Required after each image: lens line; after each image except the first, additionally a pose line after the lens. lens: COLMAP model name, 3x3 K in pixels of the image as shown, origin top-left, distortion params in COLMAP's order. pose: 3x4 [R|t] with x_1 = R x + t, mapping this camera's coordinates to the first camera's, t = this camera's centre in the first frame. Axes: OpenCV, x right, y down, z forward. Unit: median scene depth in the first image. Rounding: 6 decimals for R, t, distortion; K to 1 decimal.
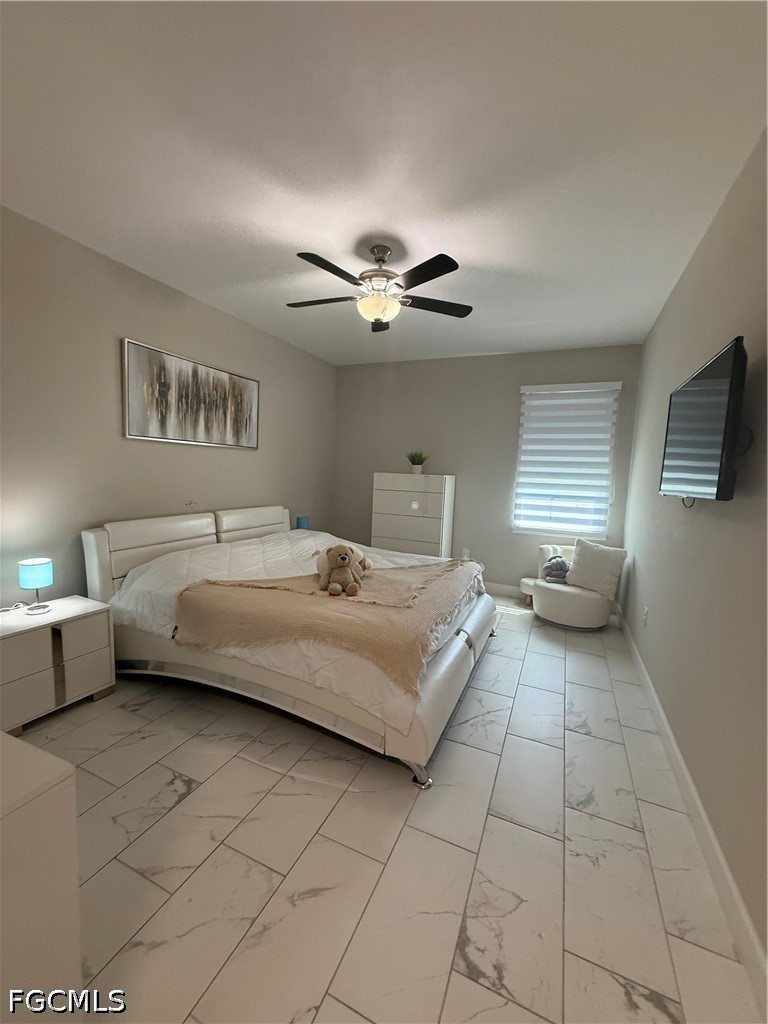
lens RADIAL K [[408.9, 0, 385.1], [0, 408.9, 509.0], [0, 0, 1]] dist [0.001242, 0.000000]
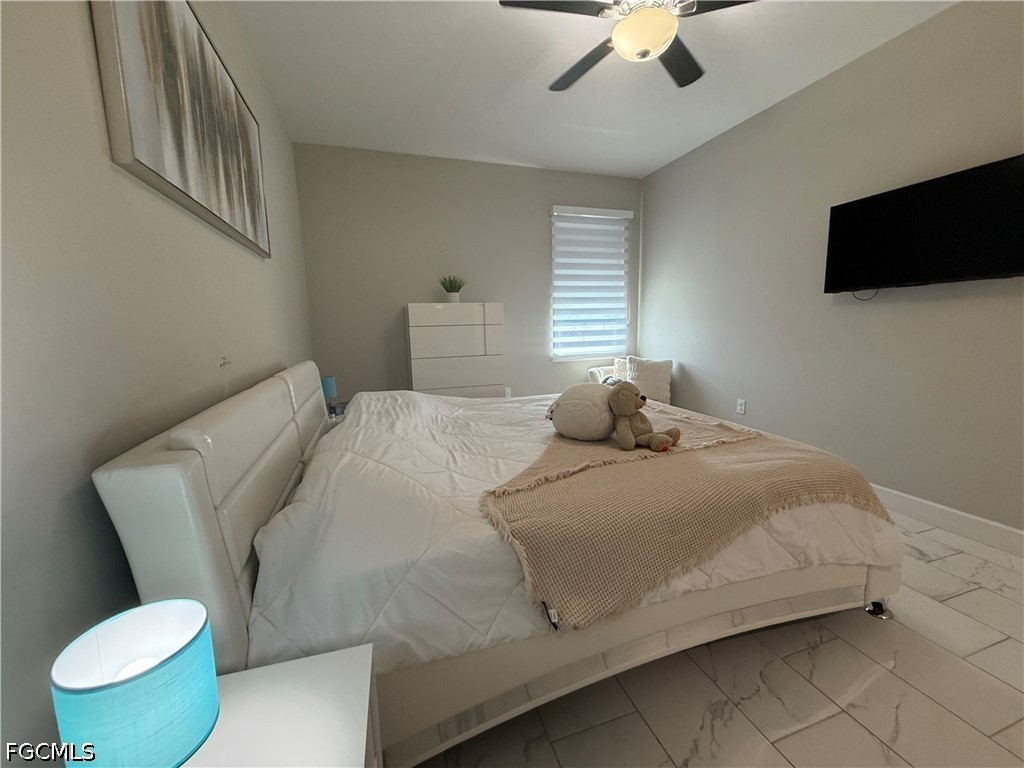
lens RADIAL K [[408.9, 0, 508.8], [0, 408.9, 383.2], [0, 0, 1]] dist [0.001242, 0.000000]
pose [[0.740936, -0.150839, 0.654417, -0.605212], [0.113723, 0.988558, 0.099097, -0.000761], [-0.661877, 0.000998, 0.749612, 0.520196]]
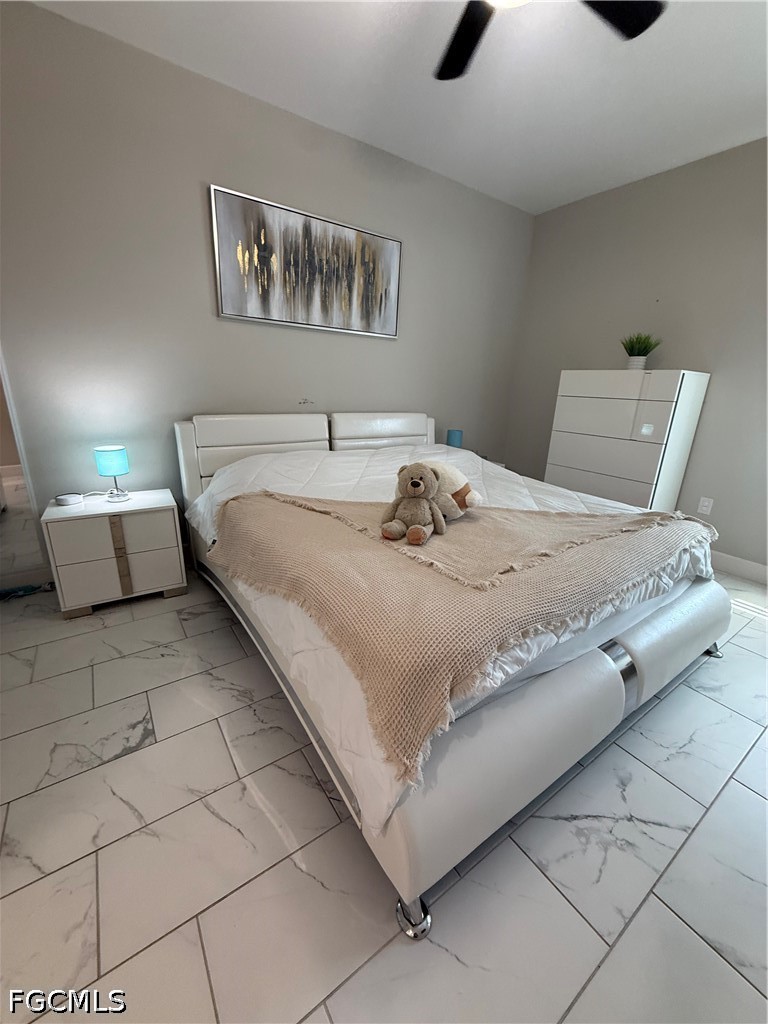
lens RADIAL K [[408.9, 0, 385.1], [0, 408.9, 509.0], [0, 0, 1]] dist [0.001242, 0.000000]
pose [[0.854463, 0.149748, -0.497462, 0.146757], [-0.056522, 0.978669, 0.197518, 0.030015], [0.516428, -0.140654, 0.844700, 0.364998]]
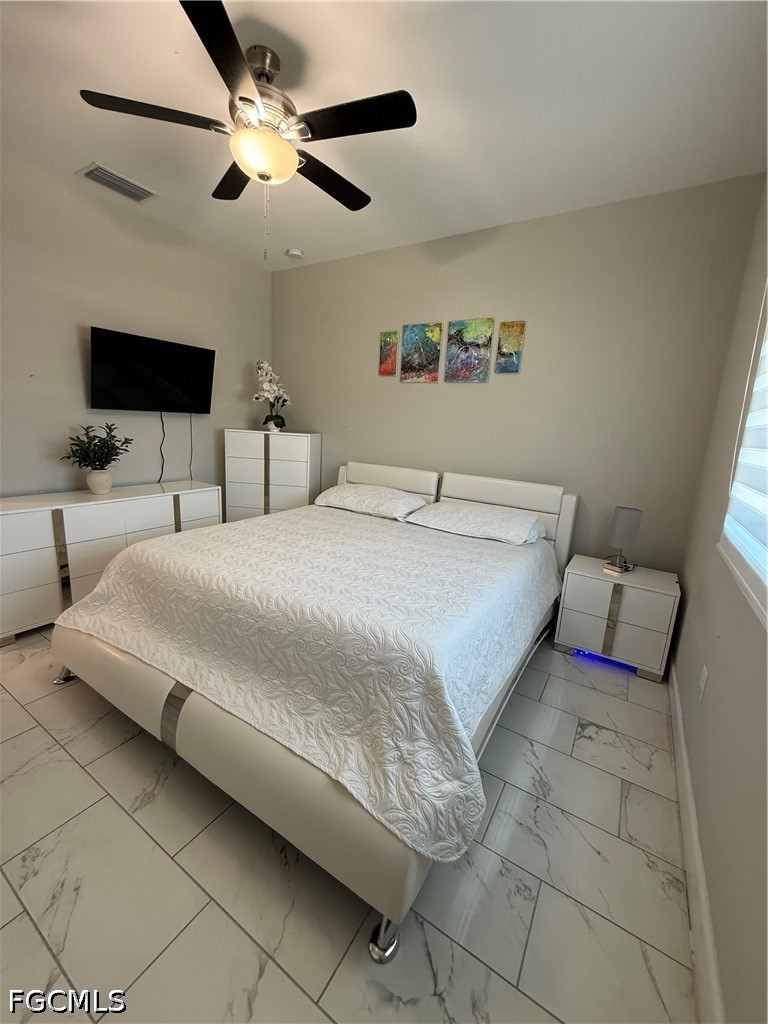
lens RADIAL K [[408.9, 0, 385.1], [0, 408.9, 509.0], [0, 0, 1]] dist [0.001242, 0.000000]
pose [[-0.140189, 0.162847, -0.976641, 0.581526], [-0.160965, 0.969512, 0.184764, -0.069117], [0.976953, 0.183106, -0.109702, 1.121818]]
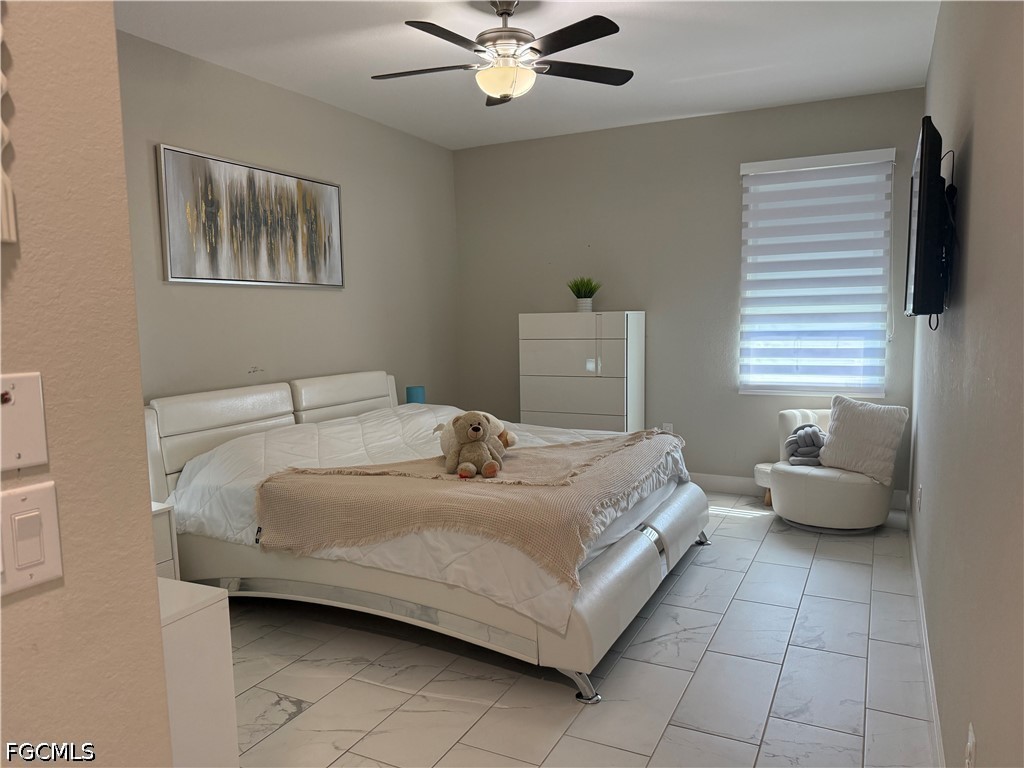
lens RADIAL K [[718.6, 0, 513.0], [0, 718.6, 395.3], [0, 0, 1]] dist [0.133343, -0.267179]
pose [[0.997126, -0.050797, -0.056200, 0.032941], [0.051755, 0.998536, 0.015725, 0.035228], [0.055319, -0.018589, 0.998296, -0.238256]]
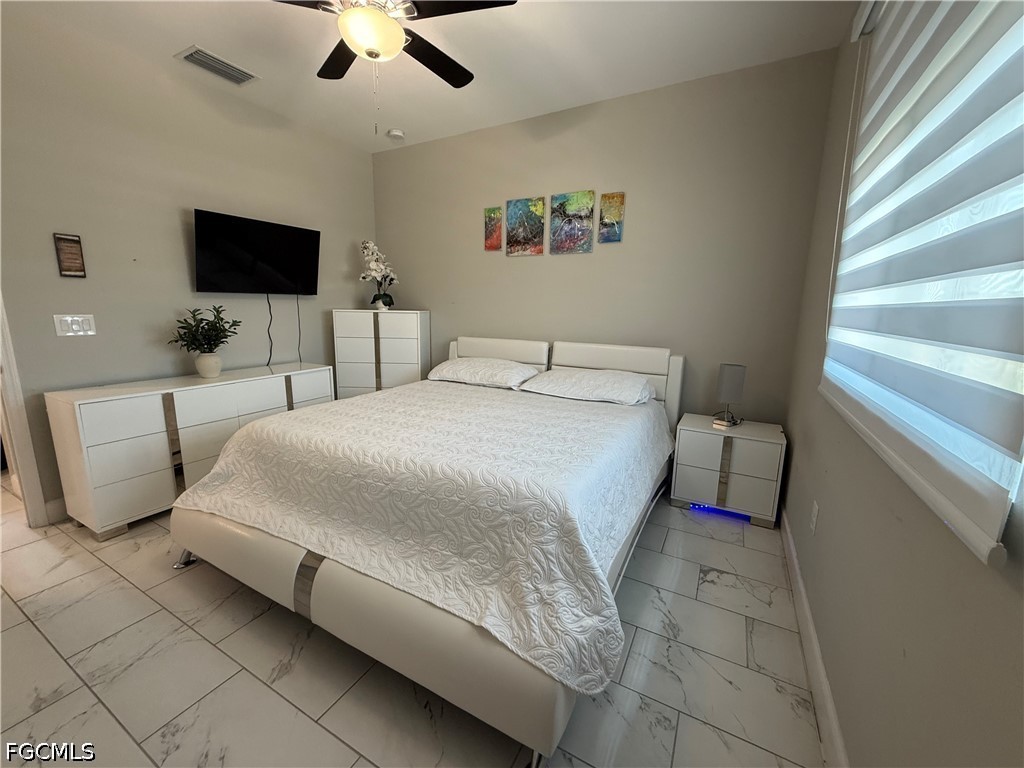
lens RADIAL K [[408.9, 0, 508.8], [0, 408.9, 383.2], [0, 0, 1]] dist [0.001242, 0.000000]
pose [[-0.085897, 0.148260, -0.985211, 0.604061], [-0.119885, 0.980143, 0.157950, -0.039665], [0.989065, 0.131679, -0.066417, 1.105485]]
